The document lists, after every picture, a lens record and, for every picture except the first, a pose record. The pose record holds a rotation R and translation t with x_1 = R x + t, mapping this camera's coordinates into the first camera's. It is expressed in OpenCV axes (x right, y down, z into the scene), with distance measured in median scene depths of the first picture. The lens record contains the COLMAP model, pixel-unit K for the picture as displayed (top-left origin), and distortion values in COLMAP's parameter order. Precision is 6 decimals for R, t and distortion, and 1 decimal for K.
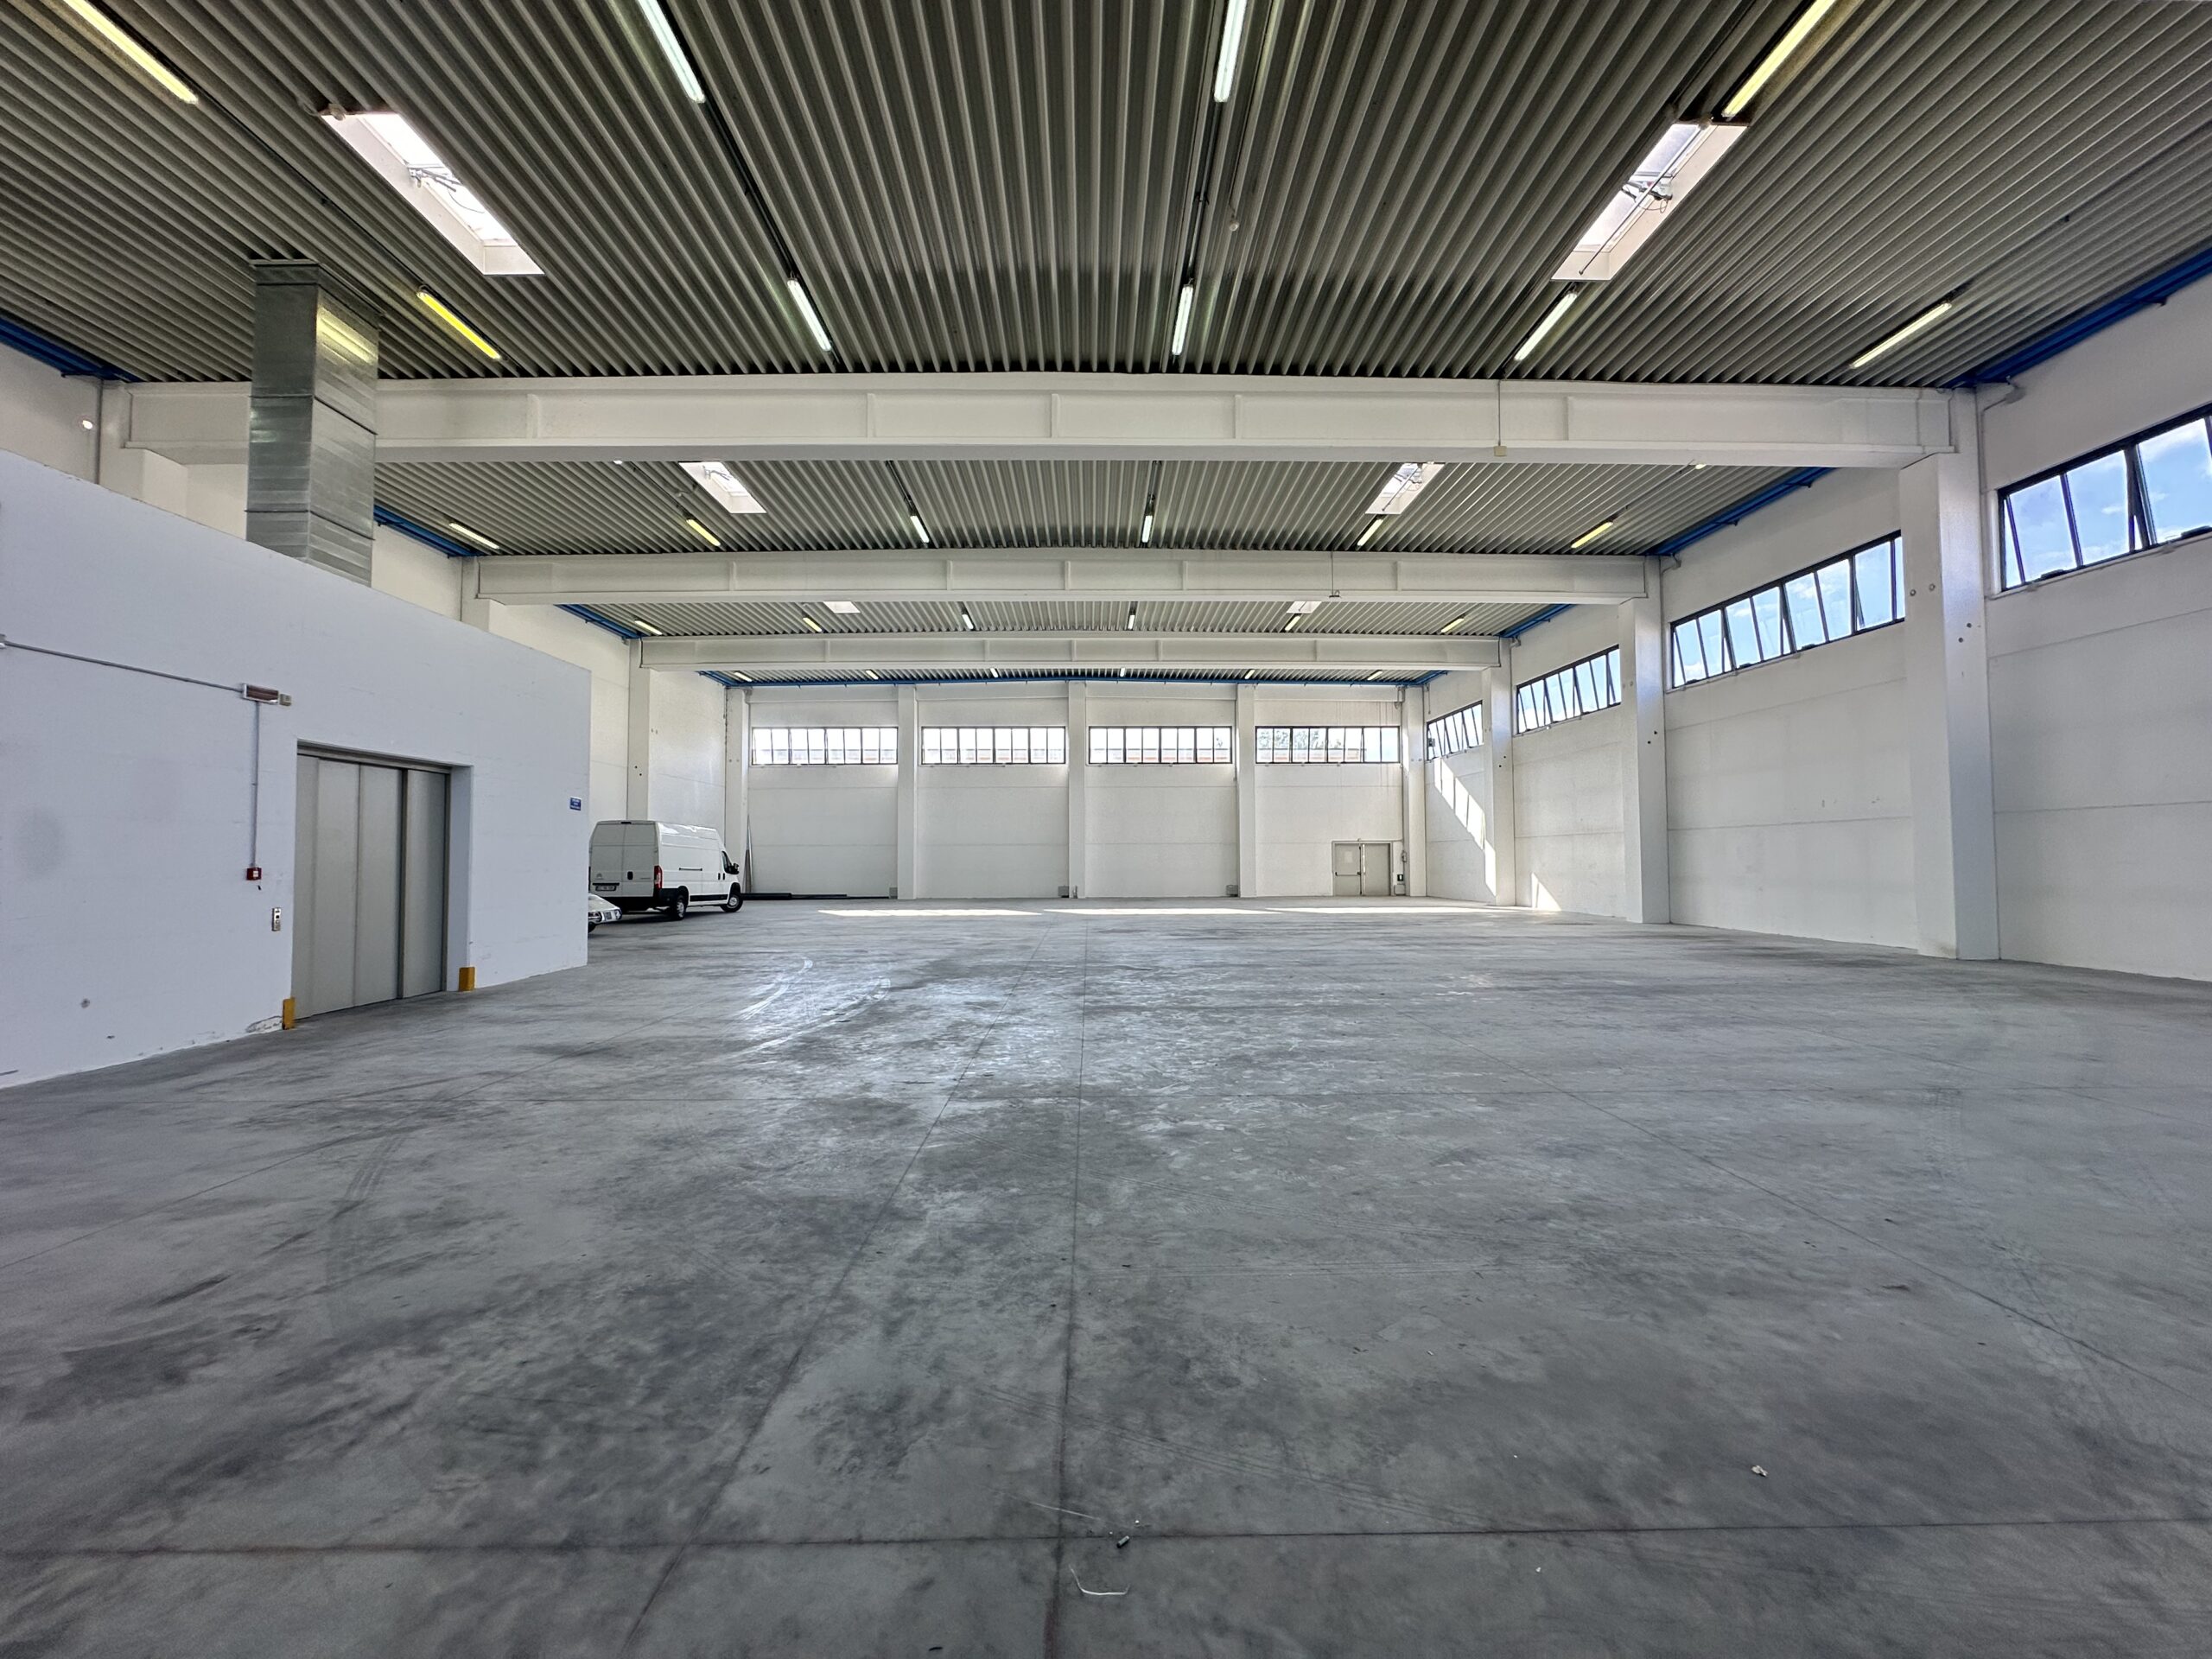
lens RADIAL K [[884.4, 0, 1106.0], [0, 884.4, 829.5], [0, 0, 1]] dist [-0.000120, -0.000067]
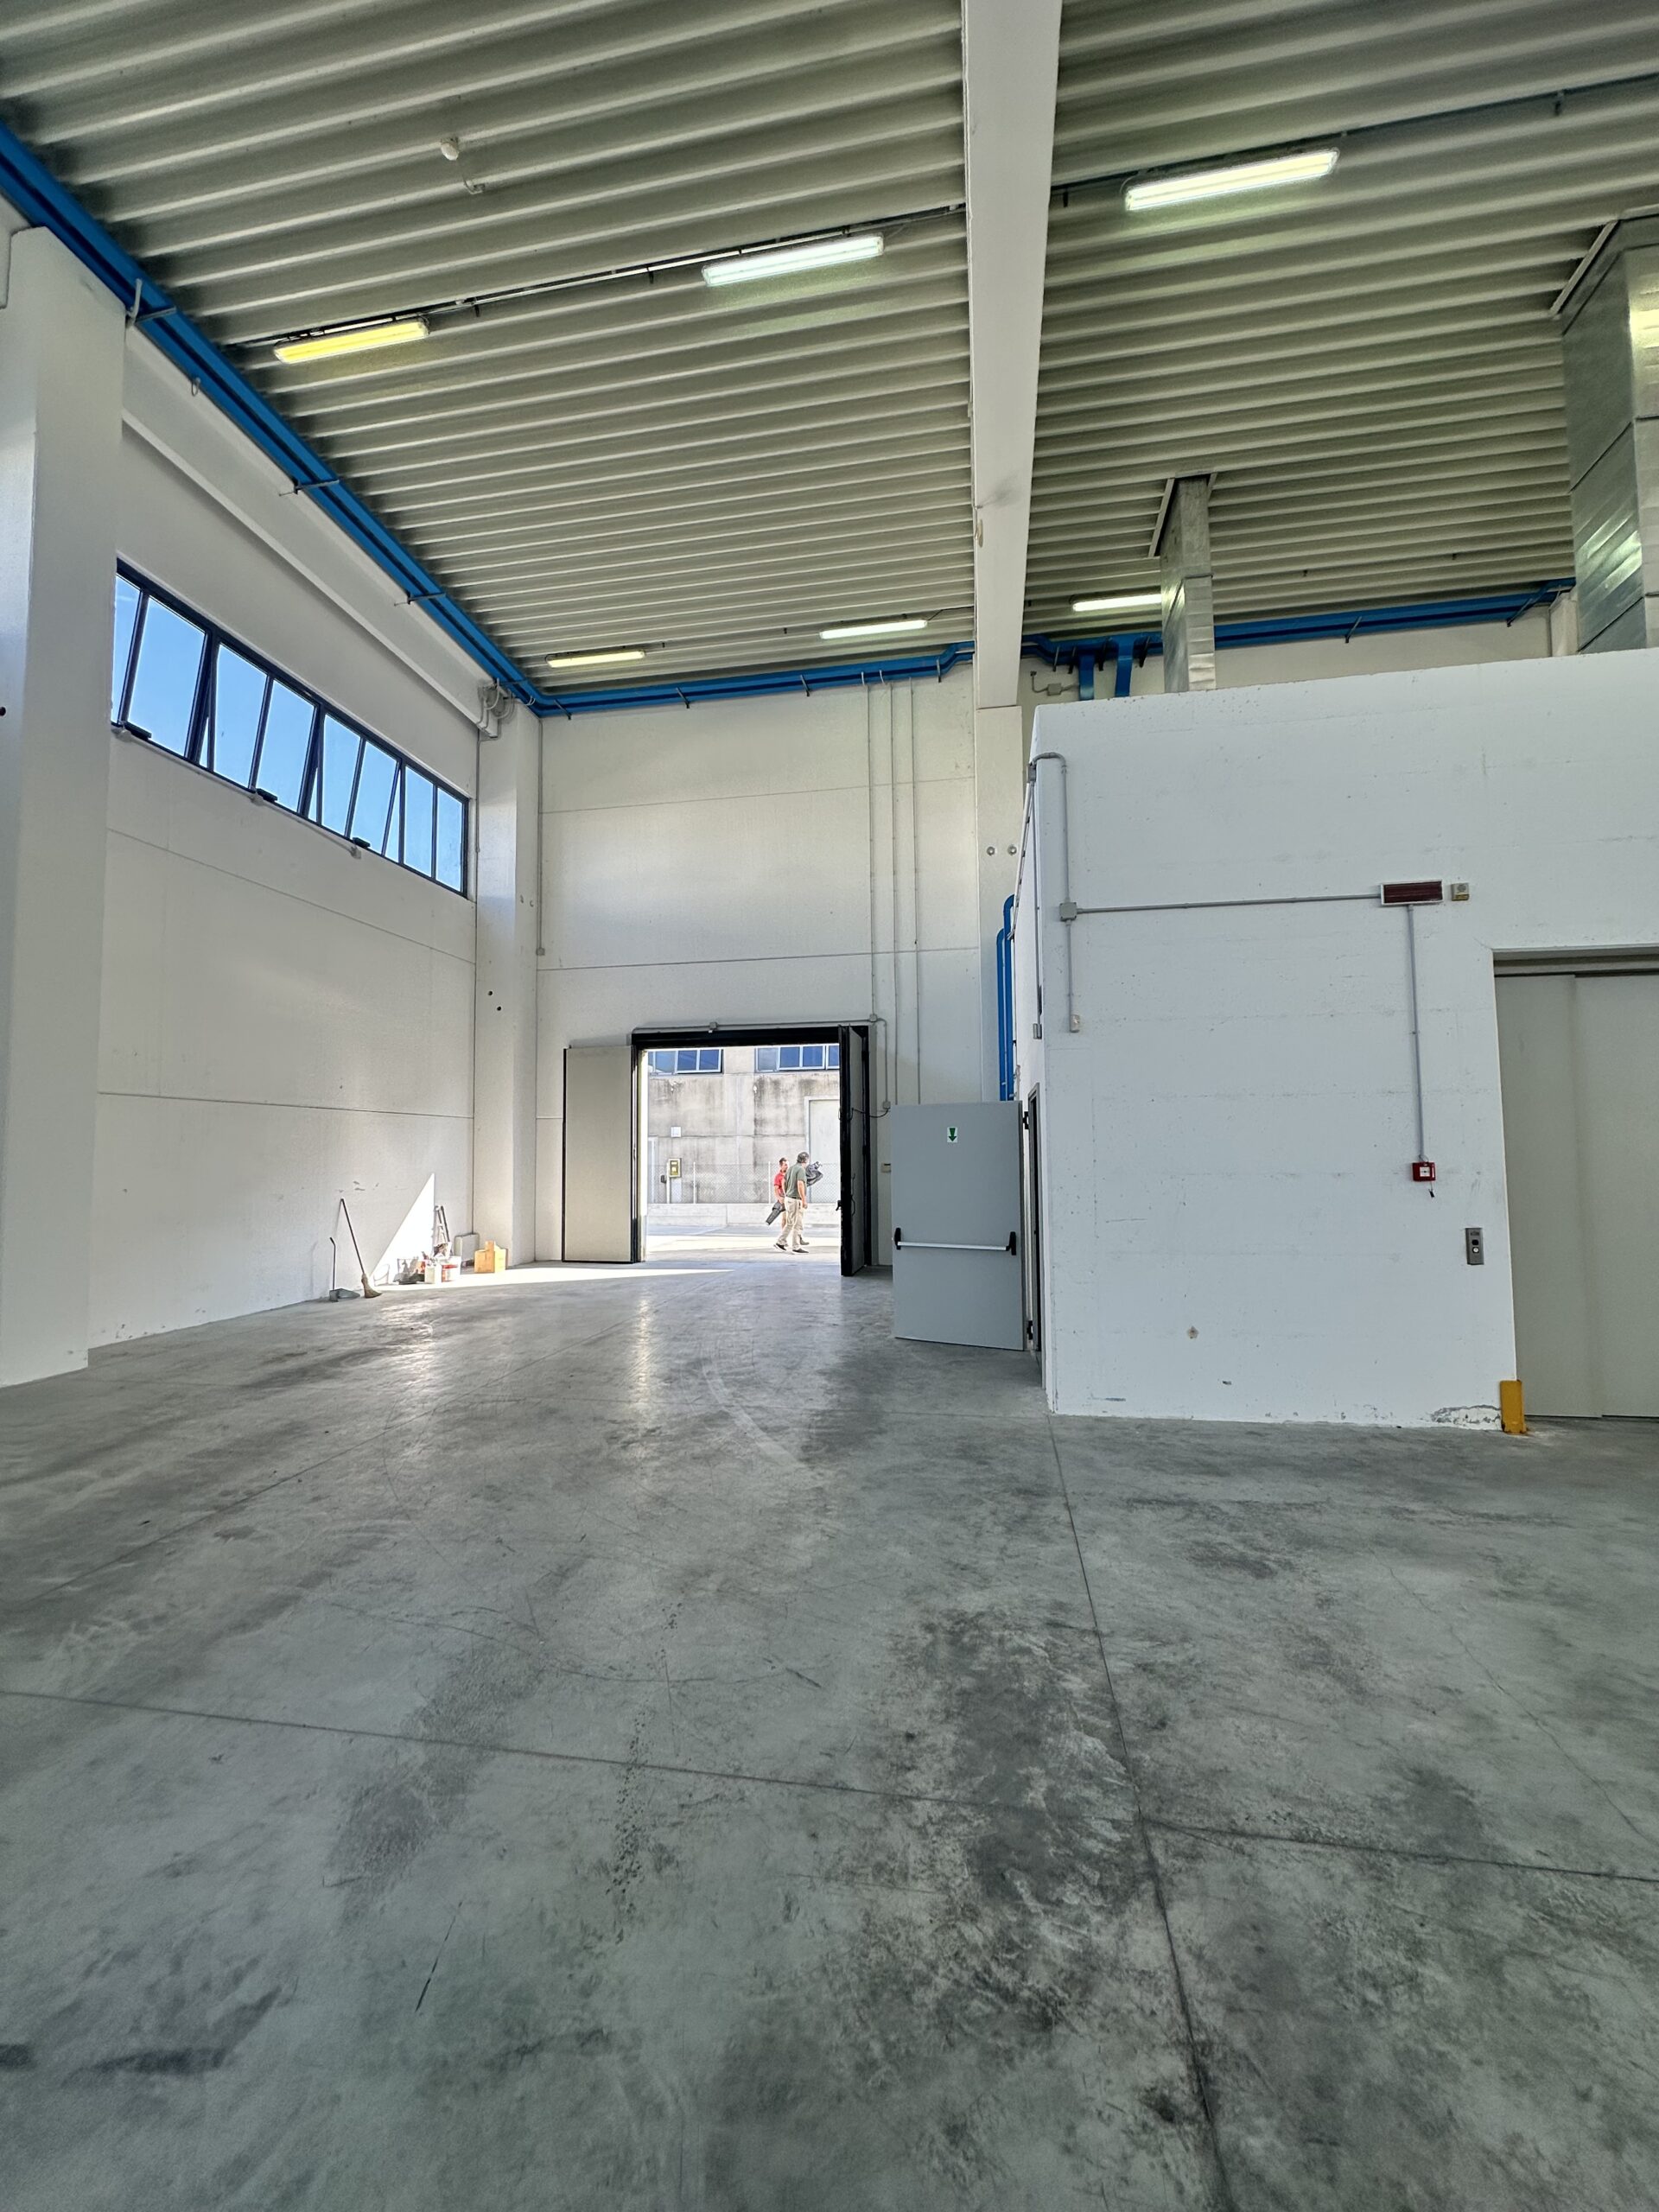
lens RADIAL K [[884.4, 0, 834.3], [0, 884.4, 1100.2], [0, 0, 1]] dist [-0.000120, -0.000067]
pose [[-0.183936, -0.052129, -0.981555, -0.238939], [0.043210, 0.997199, -0.061057, 0.018115], [0.981988, -0.053643, -0.181168, 0.657828]]
